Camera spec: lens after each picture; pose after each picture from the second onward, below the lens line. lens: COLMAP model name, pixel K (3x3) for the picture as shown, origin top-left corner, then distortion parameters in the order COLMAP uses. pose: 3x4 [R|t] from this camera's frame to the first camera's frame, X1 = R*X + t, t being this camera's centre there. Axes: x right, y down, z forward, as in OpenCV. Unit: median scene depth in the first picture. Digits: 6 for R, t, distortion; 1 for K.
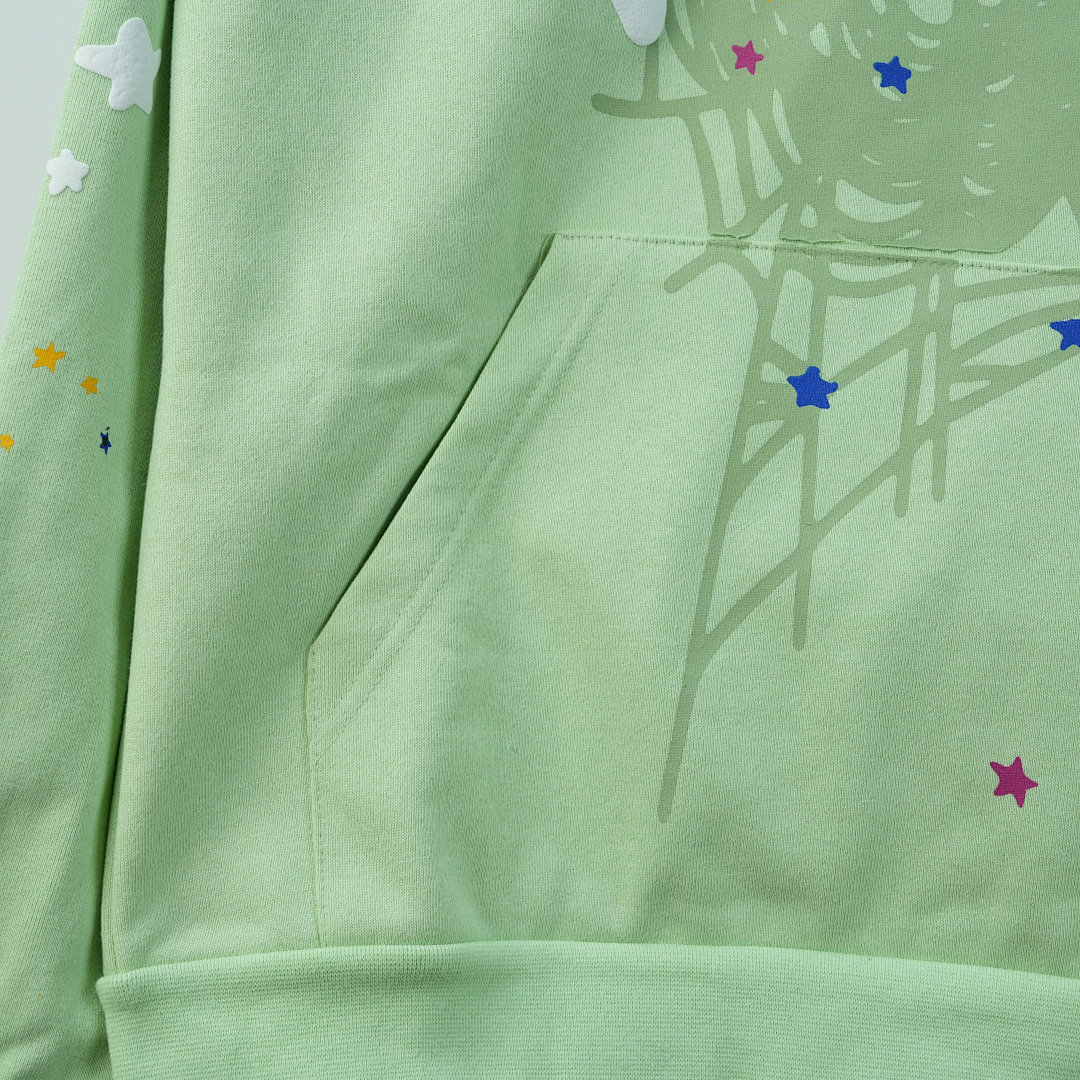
lens RADIAL K [[2716.0, 0, 539.7], [0, 2716.0, 555.9], [0, 0, 1]] dist [0.218163, 0.213856]
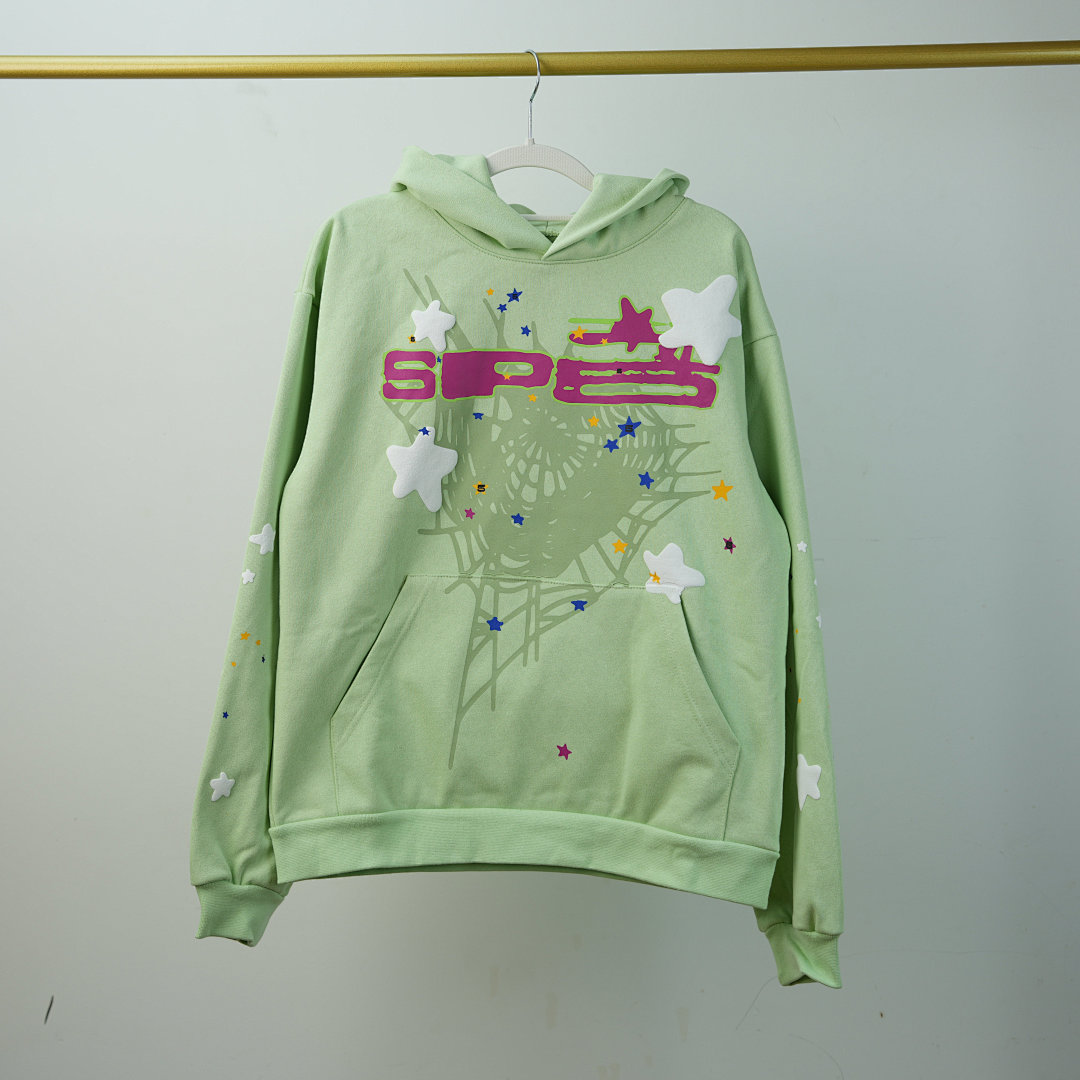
lens RADIAL K [[2669.0, 0, 540.0], [0, 2669.0, 540.0], [0, 0, 1]] dist [0.275267, 0.096010]
pose [[0.999308, -0.036185, -0.008659, 0.182303], [0.036836, 0.994945, 0.093427, -0.436434], [0.005234, -0.093681, 0.995589, -1.965965]]
